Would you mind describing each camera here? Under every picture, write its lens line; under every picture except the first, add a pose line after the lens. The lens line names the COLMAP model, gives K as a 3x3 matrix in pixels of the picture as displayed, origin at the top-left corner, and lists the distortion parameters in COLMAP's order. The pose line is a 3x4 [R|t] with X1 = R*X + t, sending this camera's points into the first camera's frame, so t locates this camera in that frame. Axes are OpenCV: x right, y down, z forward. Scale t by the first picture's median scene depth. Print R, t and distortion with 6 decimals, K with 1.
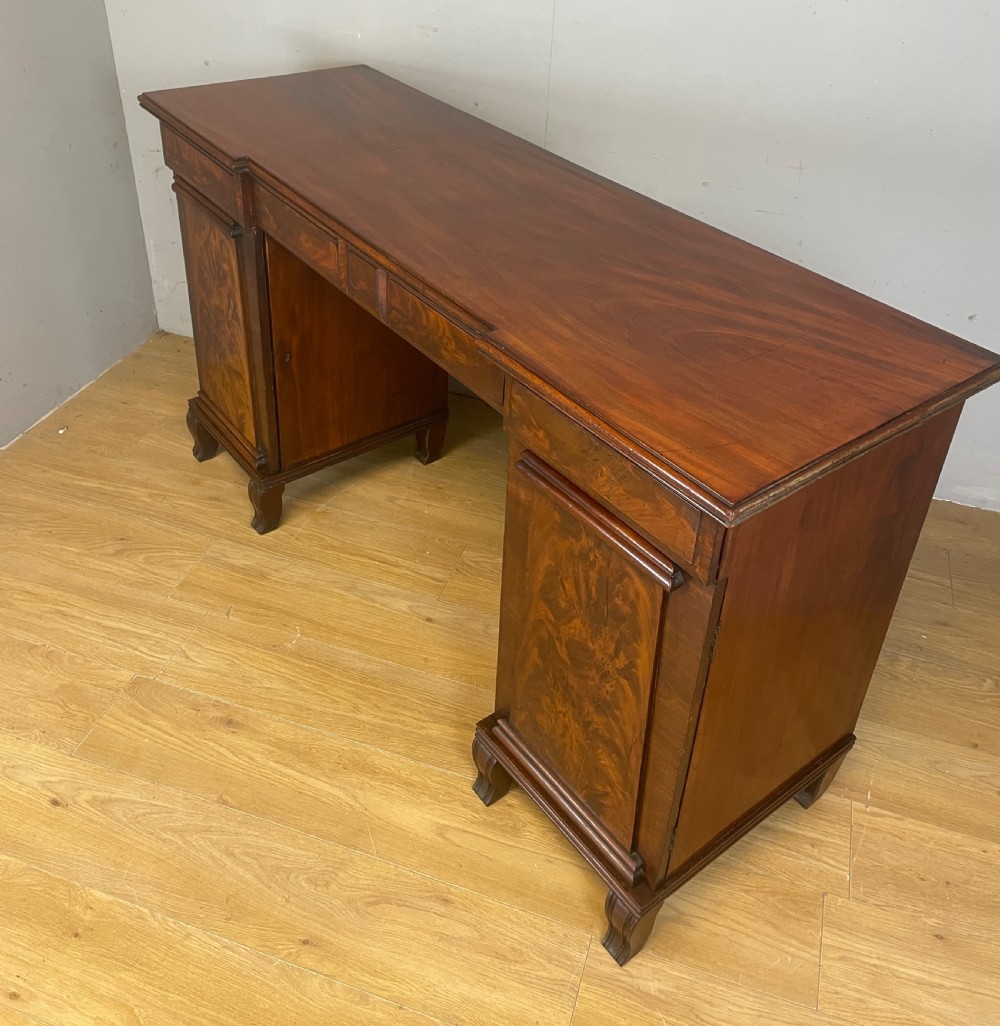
lens RADIAL K [[1017.3, 0, 490.8], [0, 1017.3, 368.6], [0, 0, 1]] dist [0.041168, 0.000000]
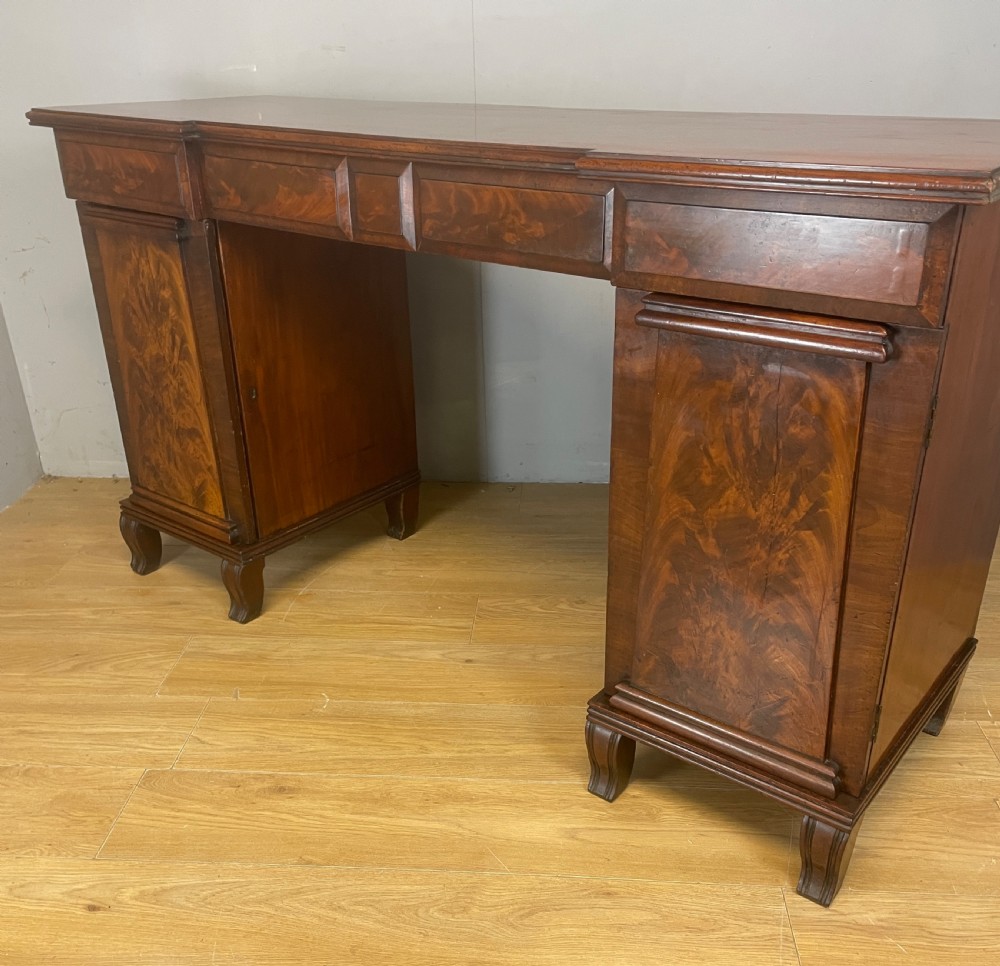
lens RADIAL K [[1013.4, 0, 493.8], [0, 1013.4, 553.7], [0, 0, 1]] dist [0.056849, 0.000000]
pose [[0.968568, -0.165201, 0.185968, -0.215100], [0.178398, 0.982335, -0.056501, 0.240356], [-0.173349, 0.087902, 0.980930, 0.148201]]
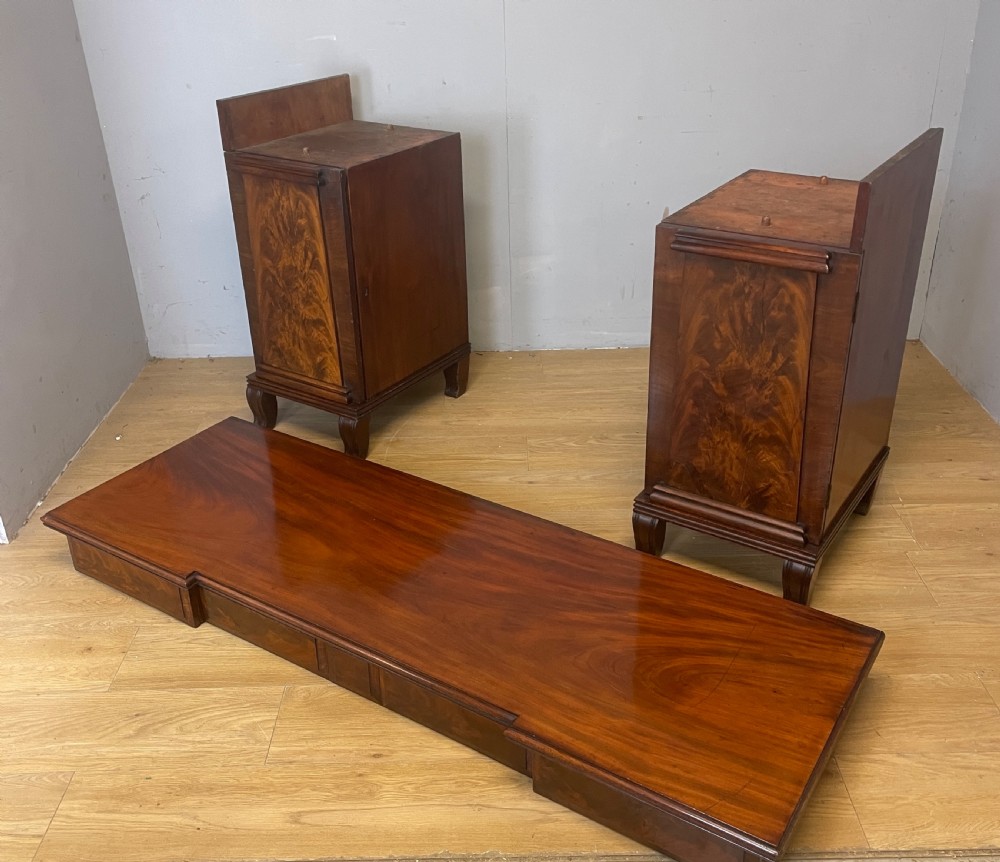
lens RADIAL K [[1013.8, 0, 498.5], [0, 1013.8, 421.9], [0, 0, 1]] dist [0.075459, 0.000000]
pose [[0.945759, -0.204562, 0.252378, -0.442149], [0.221121, 0.974475, -0.038778, 0.246961], [-0.238004, 0.092481, 0.966851, -0.179058]]
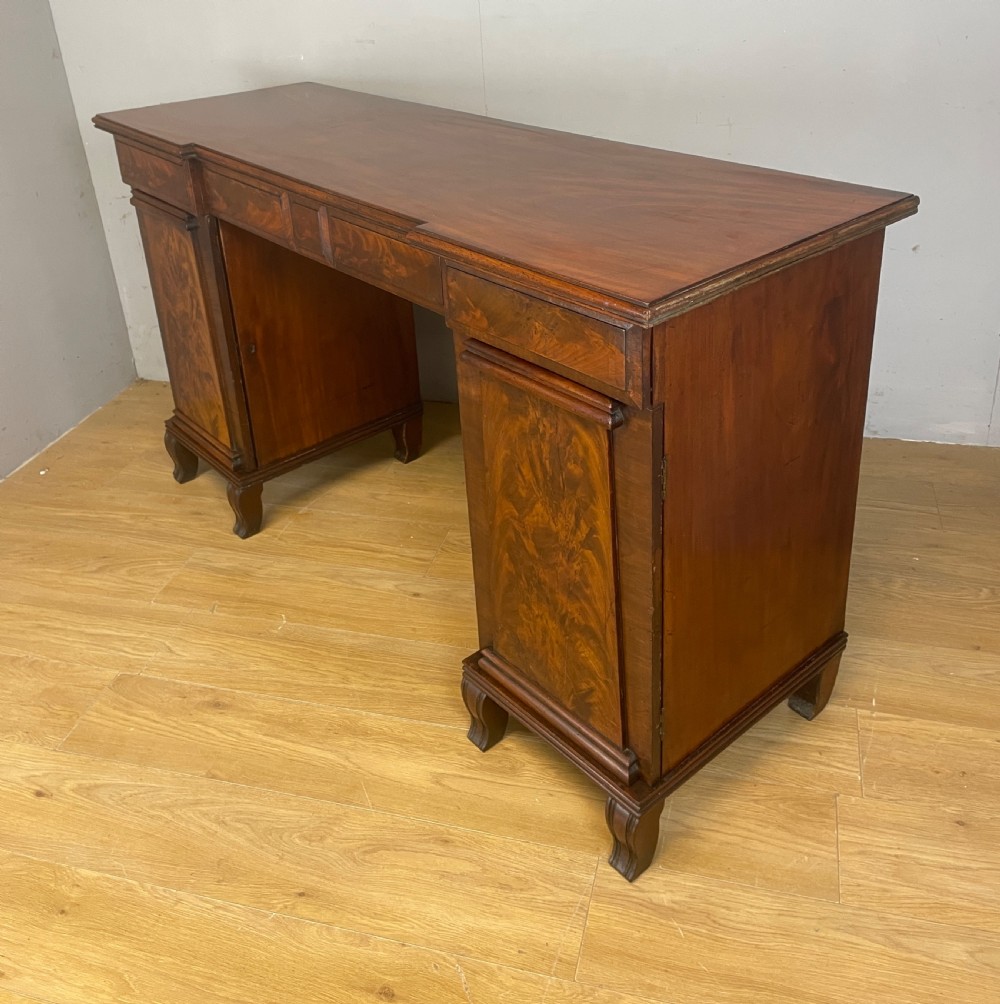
lens RADIAL K [[1020.9, 0, 489.0], [0, 1020.9, 342.3], [0, 0, 1]] dist [0.040877, 0.000000]
pose [[0.994135, -0.108140, 0.001044, 0.040639], [0.107300, 0.985124, -0.134229, 0.168322], [0.013487, 0.133554, 0.990950, -0.015336]]
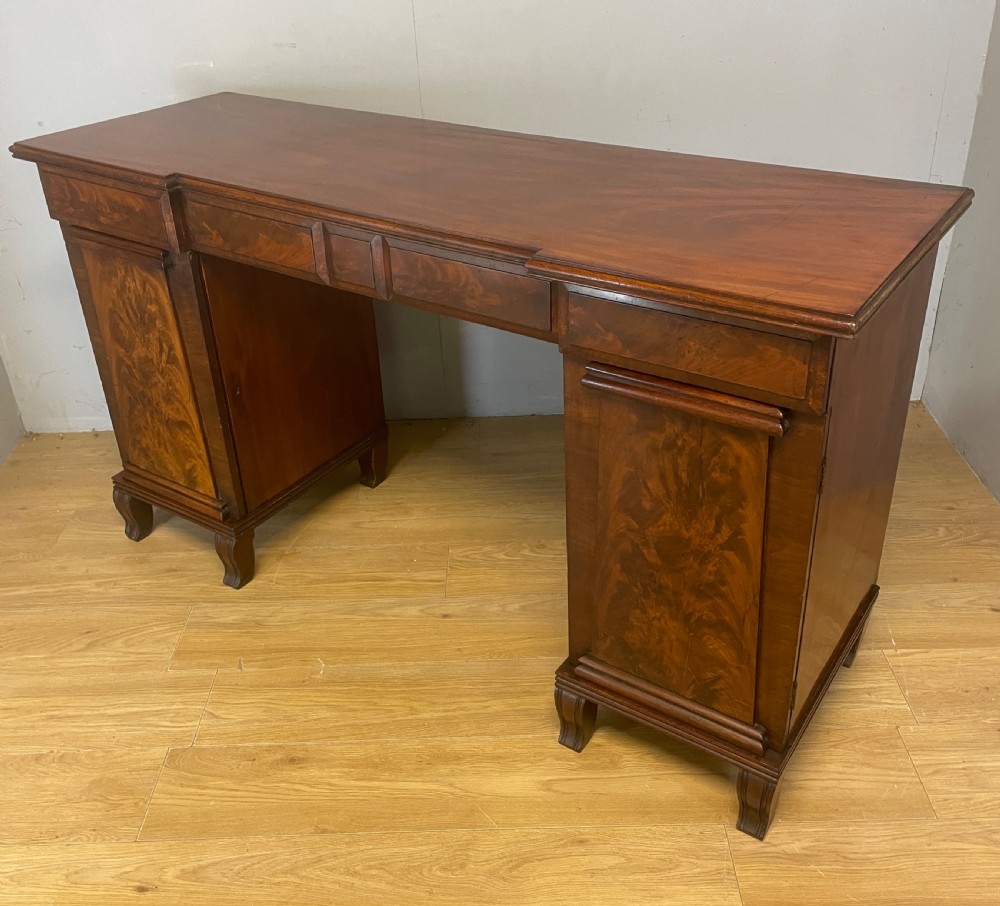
lens RADIAL K [[1019.0, 0, 499.7], [0, 1019.0, 424.7], [0, 0, 1]] dist [0.053556, 0.000000]
pose [[0.945815, -0.226637, 0.232530, -0.229164], [0.233283, 0.972408, -0.001111, 0.091026], [-0.225862, 0.055296, 0.972589, 0.015370]]
